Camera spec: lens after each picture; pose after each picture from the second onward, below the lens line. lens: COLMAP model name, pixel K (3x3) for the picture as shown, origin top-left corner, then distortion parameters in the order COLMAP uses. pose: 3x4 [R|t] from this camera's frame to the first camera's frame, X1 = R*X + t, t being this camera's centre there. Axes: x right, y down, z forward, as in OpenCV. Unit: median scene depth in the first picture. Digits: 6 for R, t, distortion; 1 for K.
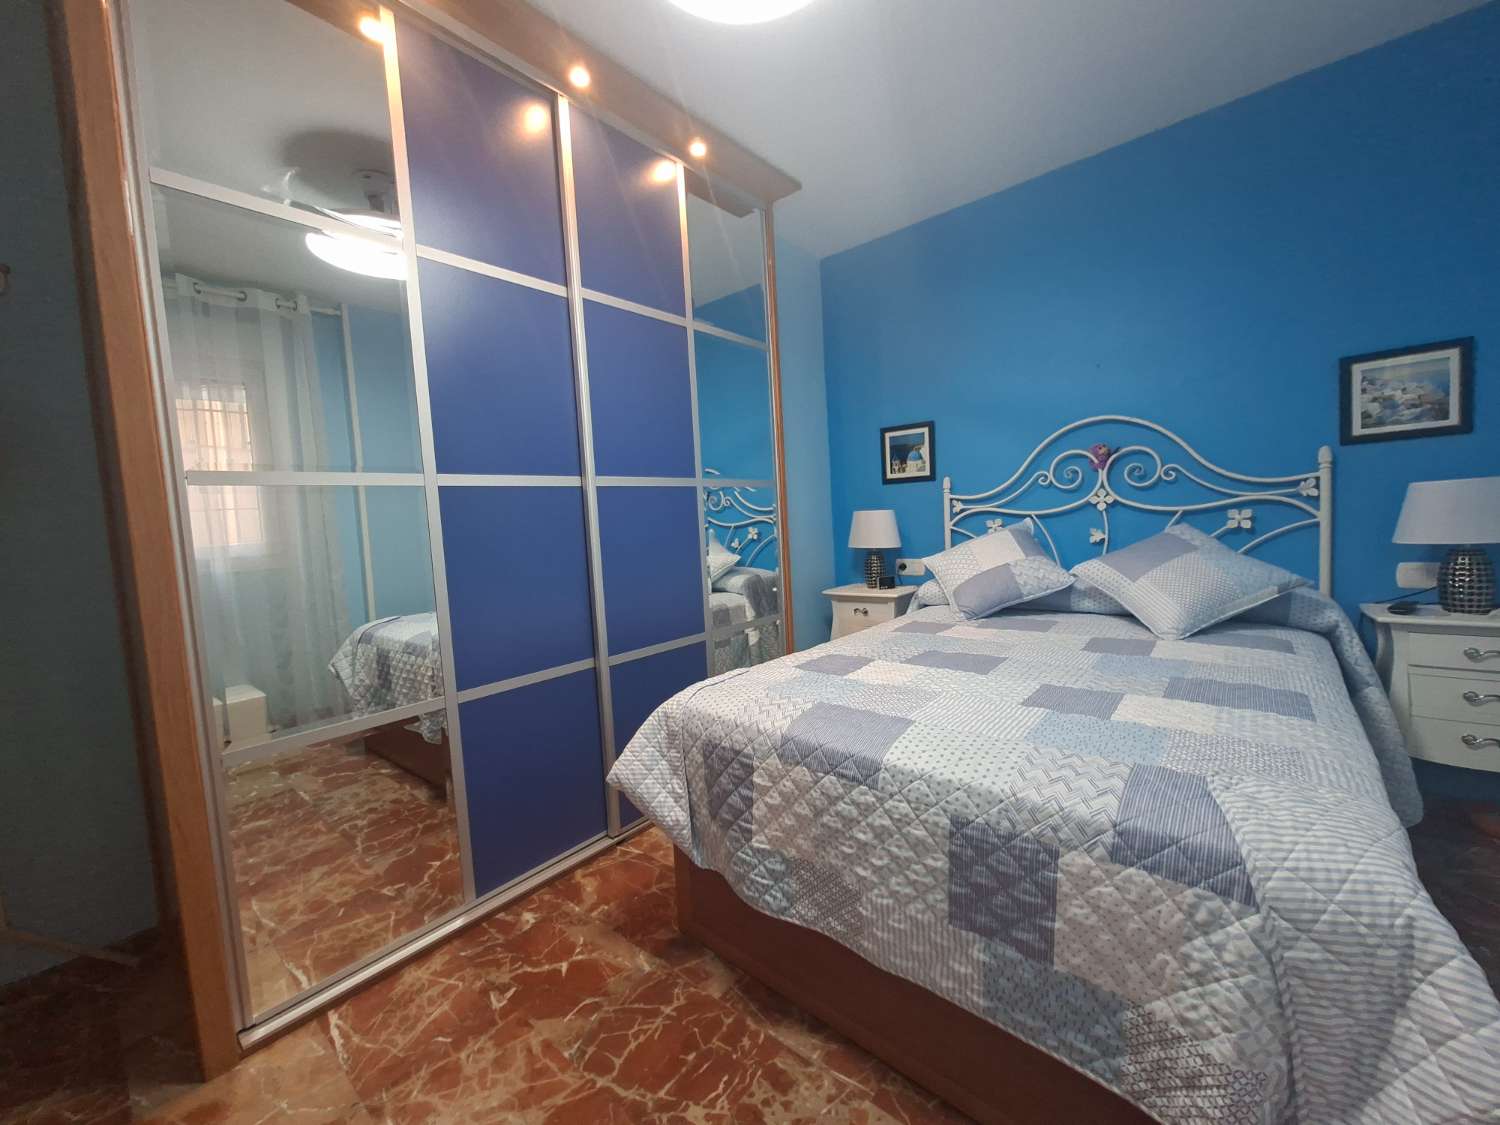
lens RADIAL K [[592.5, 0, 757.2], [0, 592.5, 560.9], [0, 0, 1]] dist [-0.001578, -0.000997]
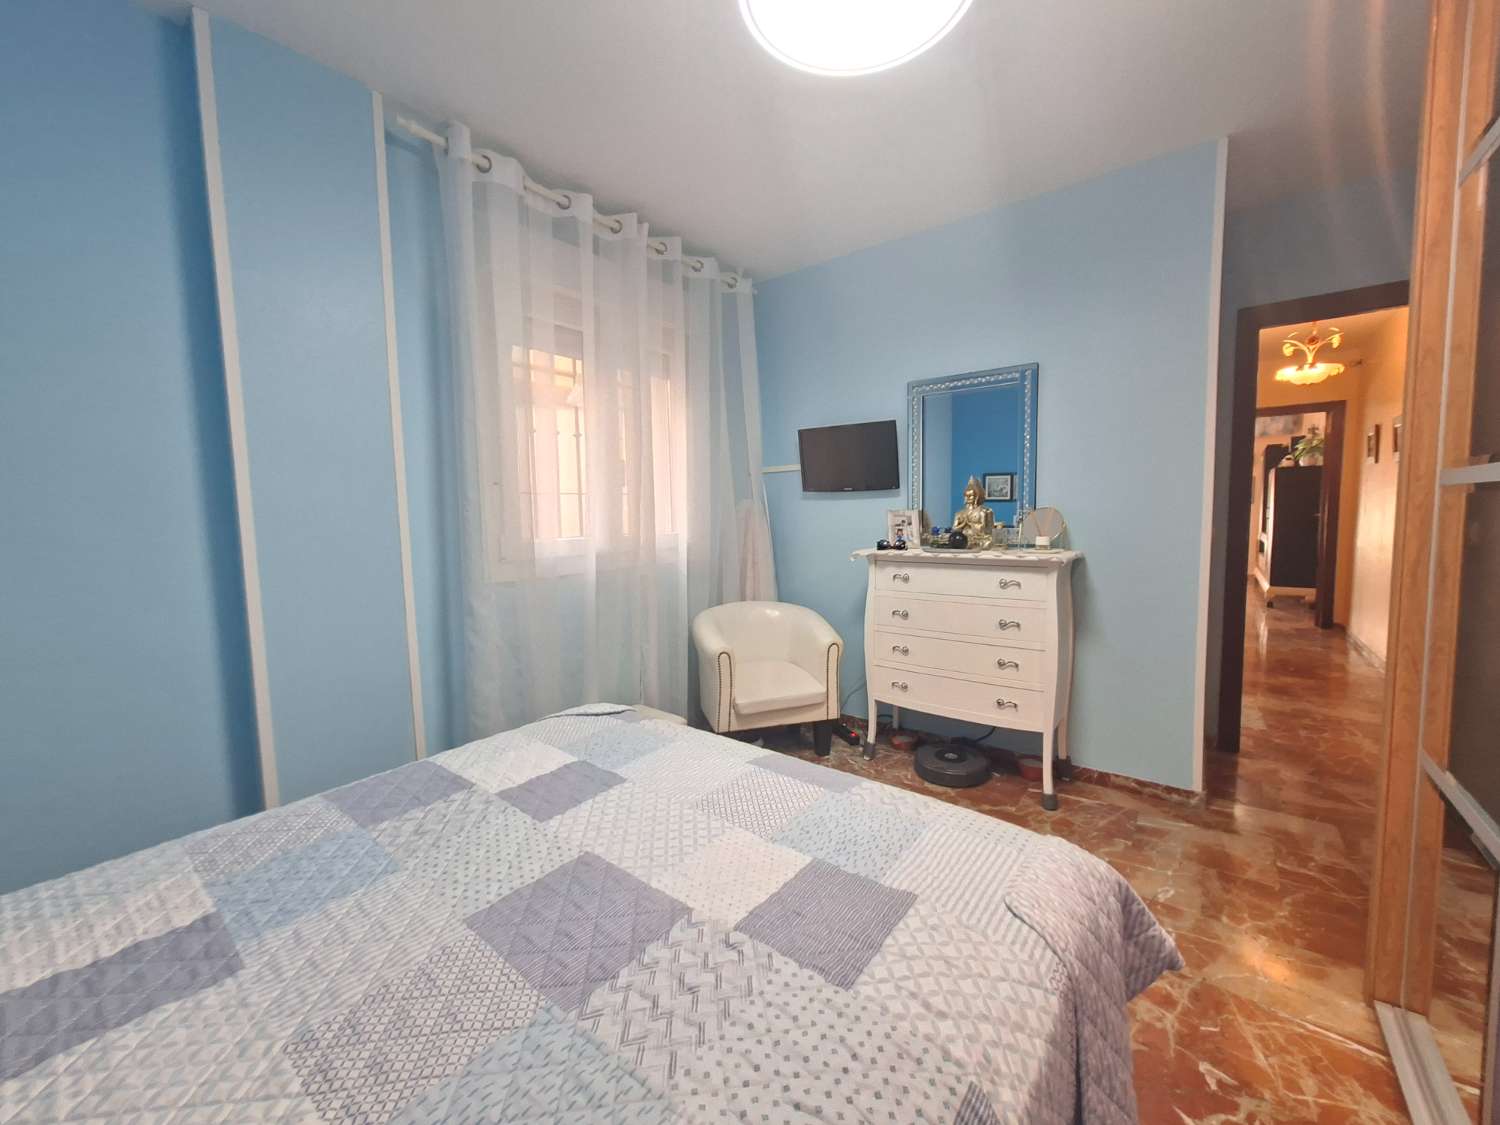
lens RADIAL K [[592.5, 0, 760.5], [0, 592.5, 557.6], [0, 0, 1]] dist [-0.001578, -0.000997]
pose [[-0.995488, 0.077637, -0.054558, 0.248454], [0.068348, 0.985503, 0.155282, -0.228988], [0.065823, 0.150852, -0.986363, 1.807521]]
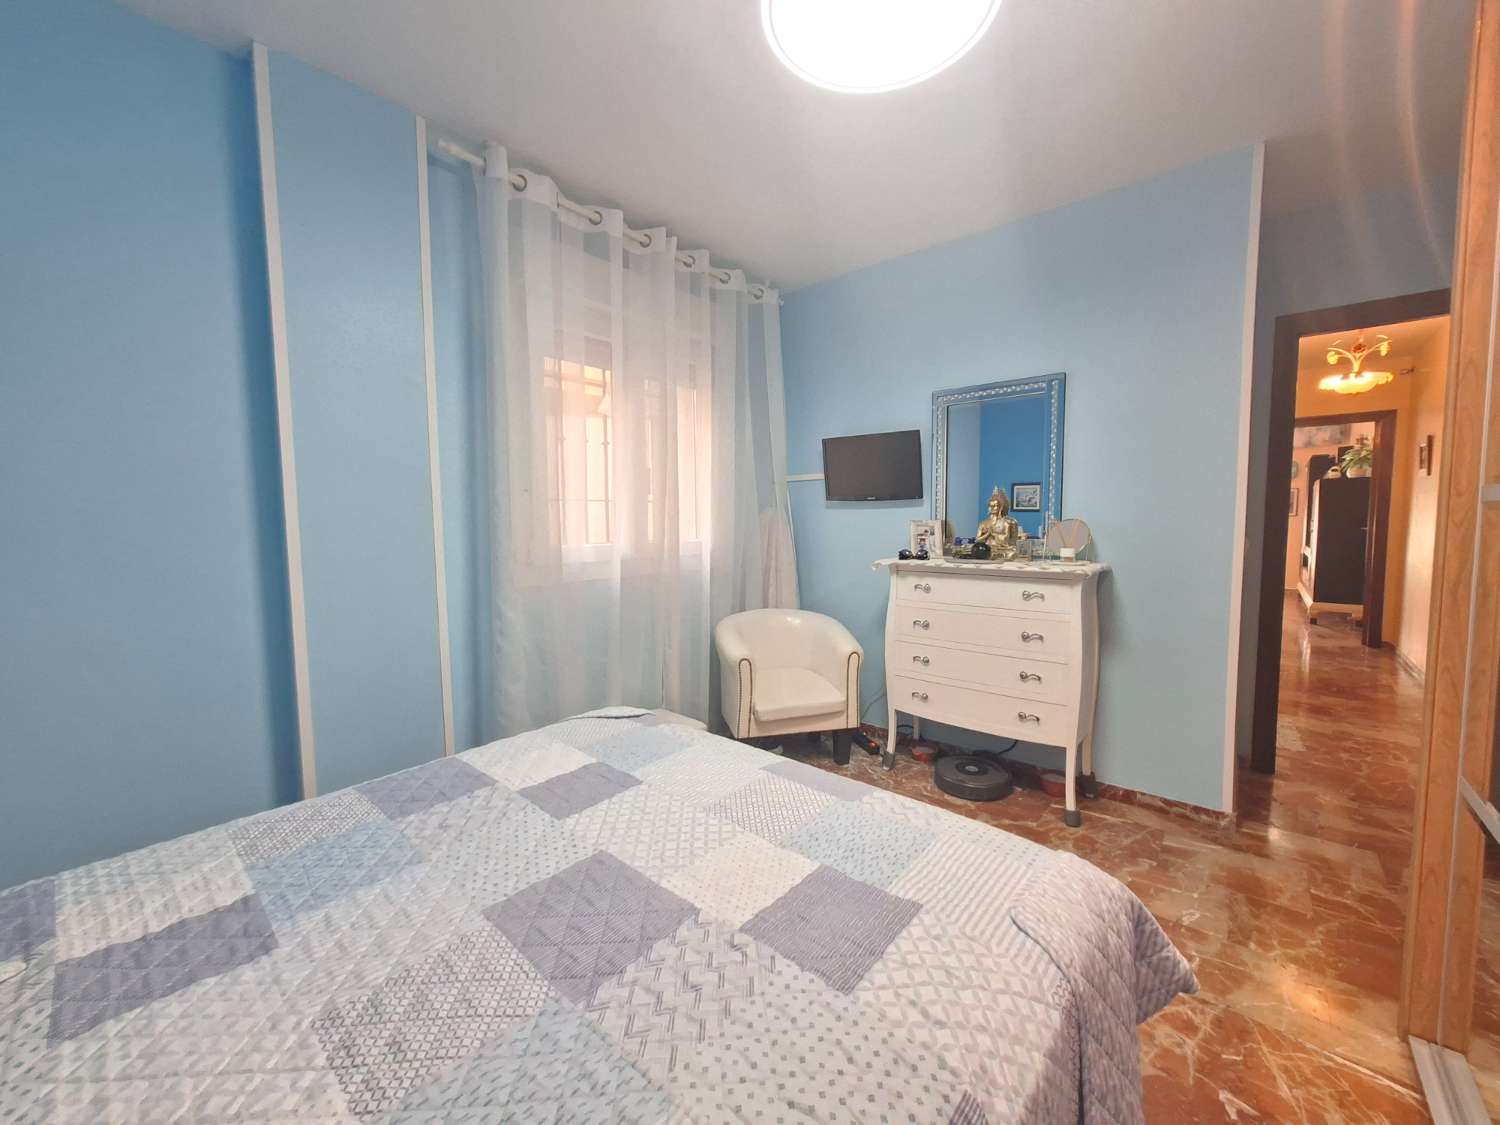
lens RADIAL K [[592.5, 0, 760.6], [0, 592.5, 558.2], [0, 0, 1]] dist [-0.001578, -0.000997]
pose [[-0.997928, 0.063759, -0.008570, 0.229008], [0.061895, 0.987879, 0.142355, -0.234463], [0.017543, 0.141530, -0.989779, 1.825064]]
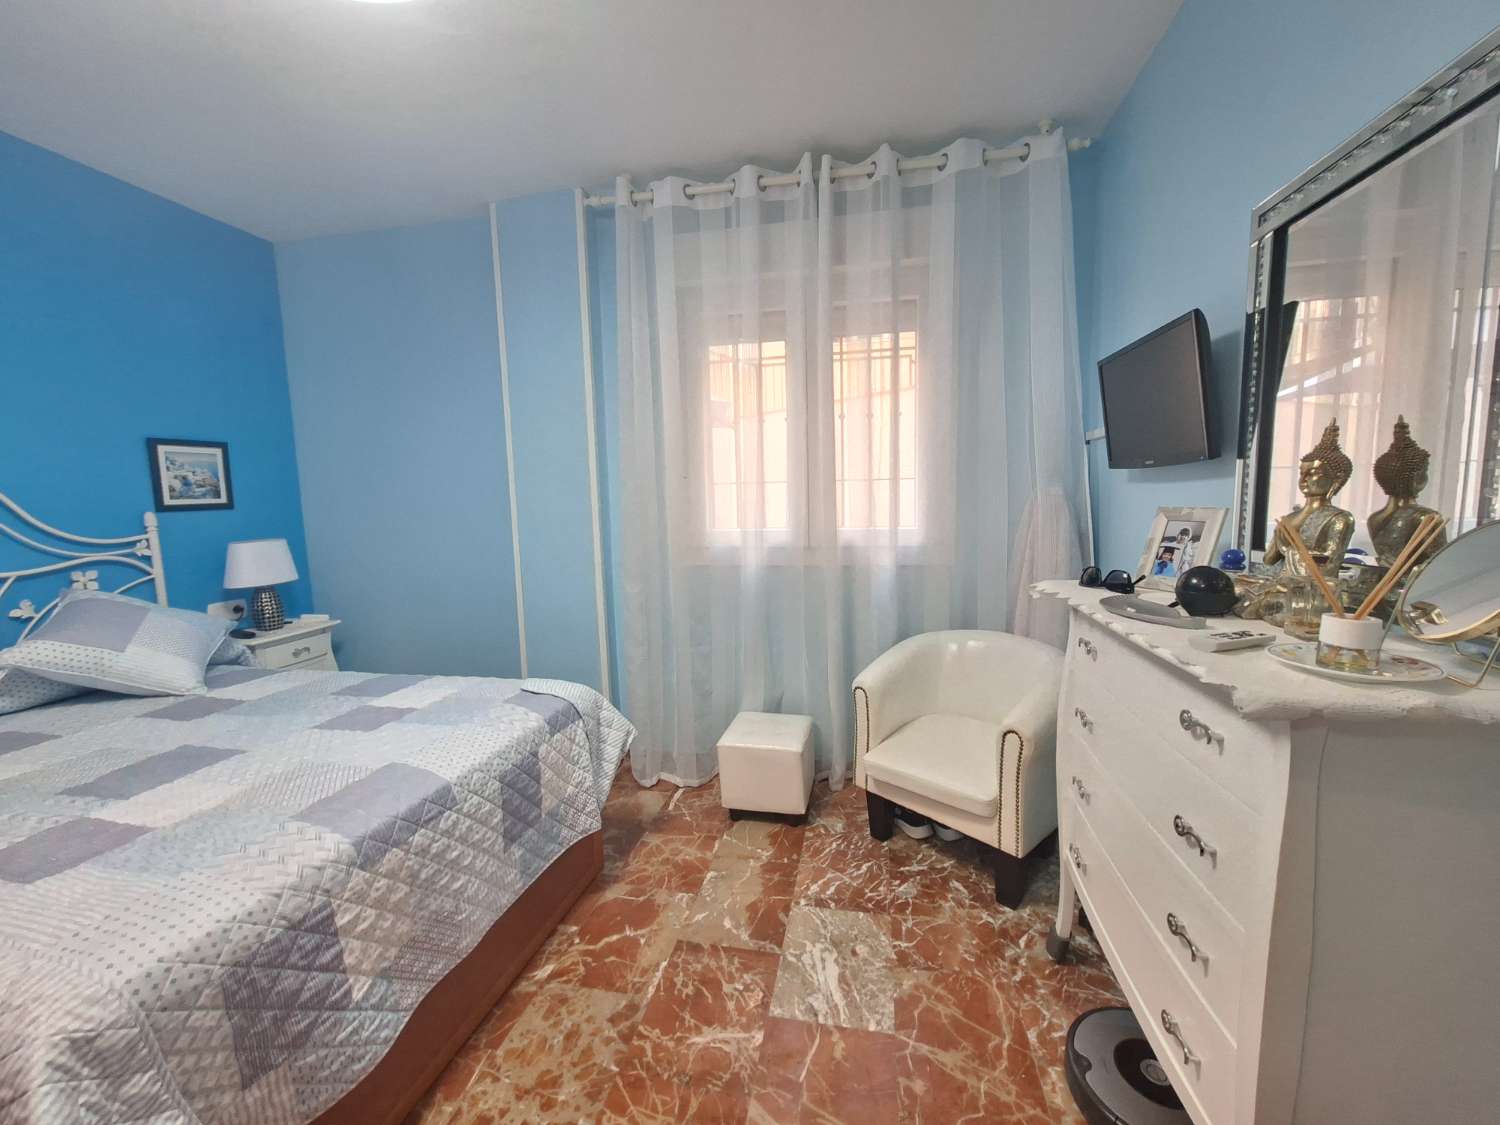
lens RADIAL K [[592.5, 0, 757.0], [0, 592.5, 563.9], [0, 0, 1]] dist [-0.001578, -0.000997]
pose [[-0.480539, -0.032070, 0.876387, -0.913090], [0.111528, 0.988982, 0.097342, -0.112919], [-0.869853, 0.144518, -0.471667, 0.797977]]
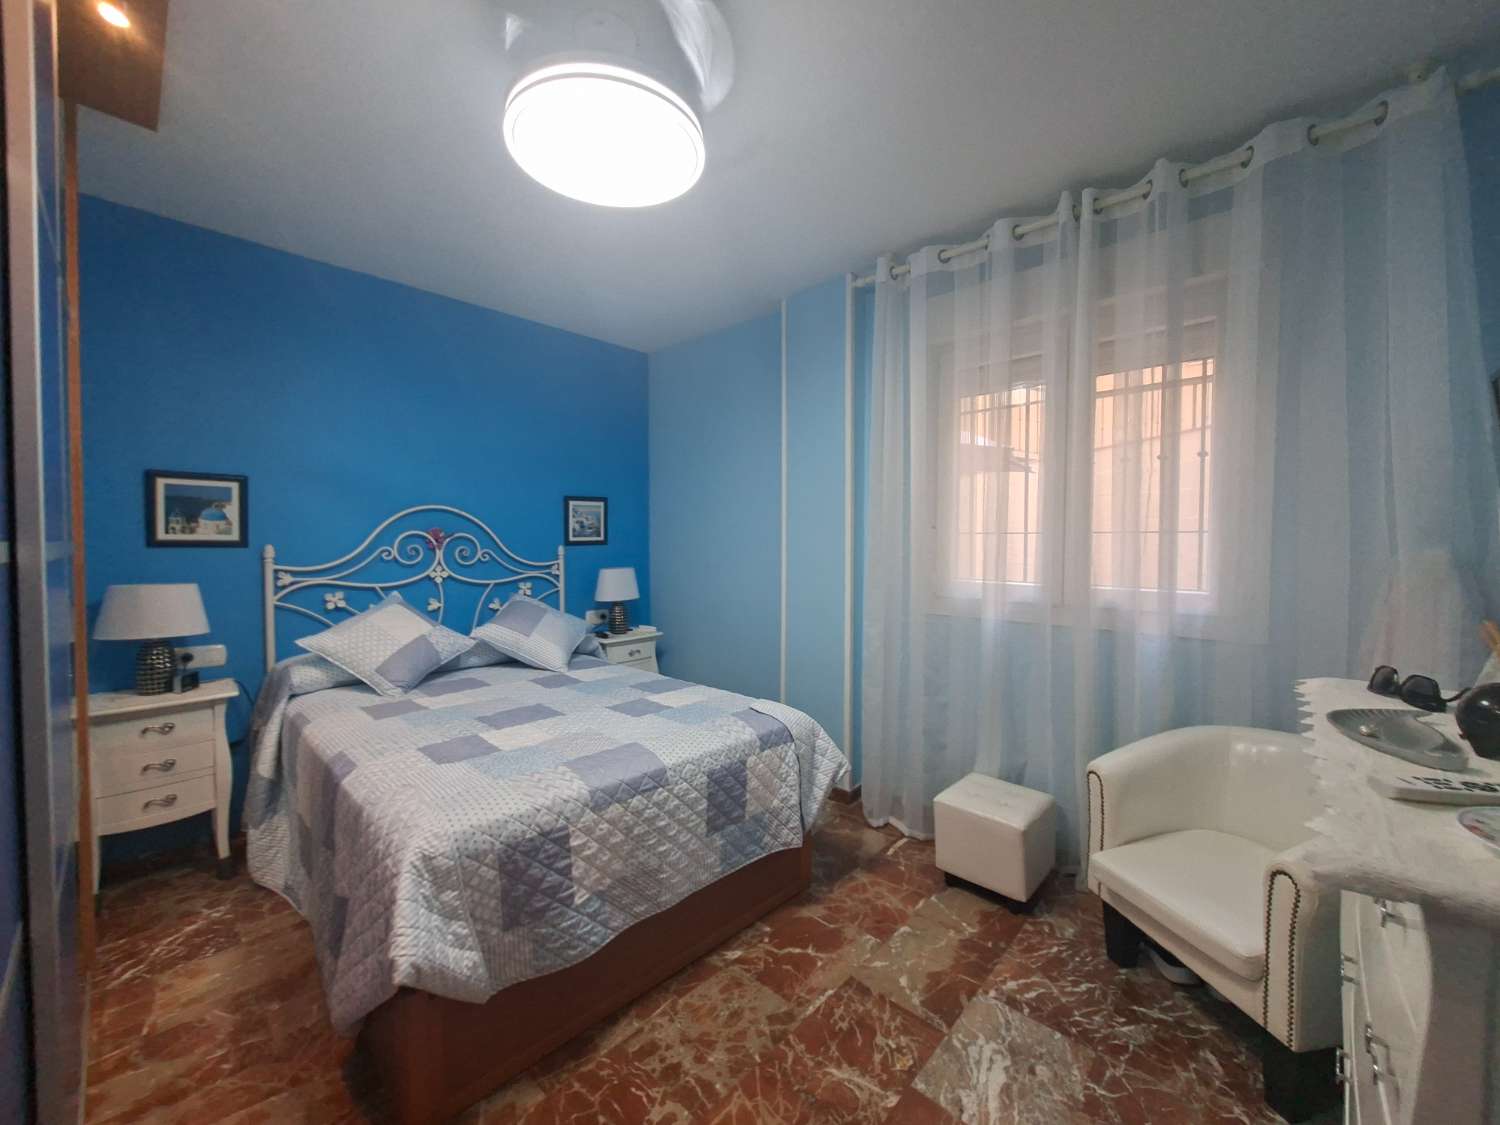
lens RADIAL K [[592.5, 0, 752.3], [0, 592.5, 560.7], [0, 0, 1]] dist [-0.001578, -0.000997]
pose [[0.048060, 0.020232, 0.998640, -1.079176], [0.066021, 0.997544, -0.023387, -0.111217], [-0.996660, 0.067055, 0.046607, 0.560225]]
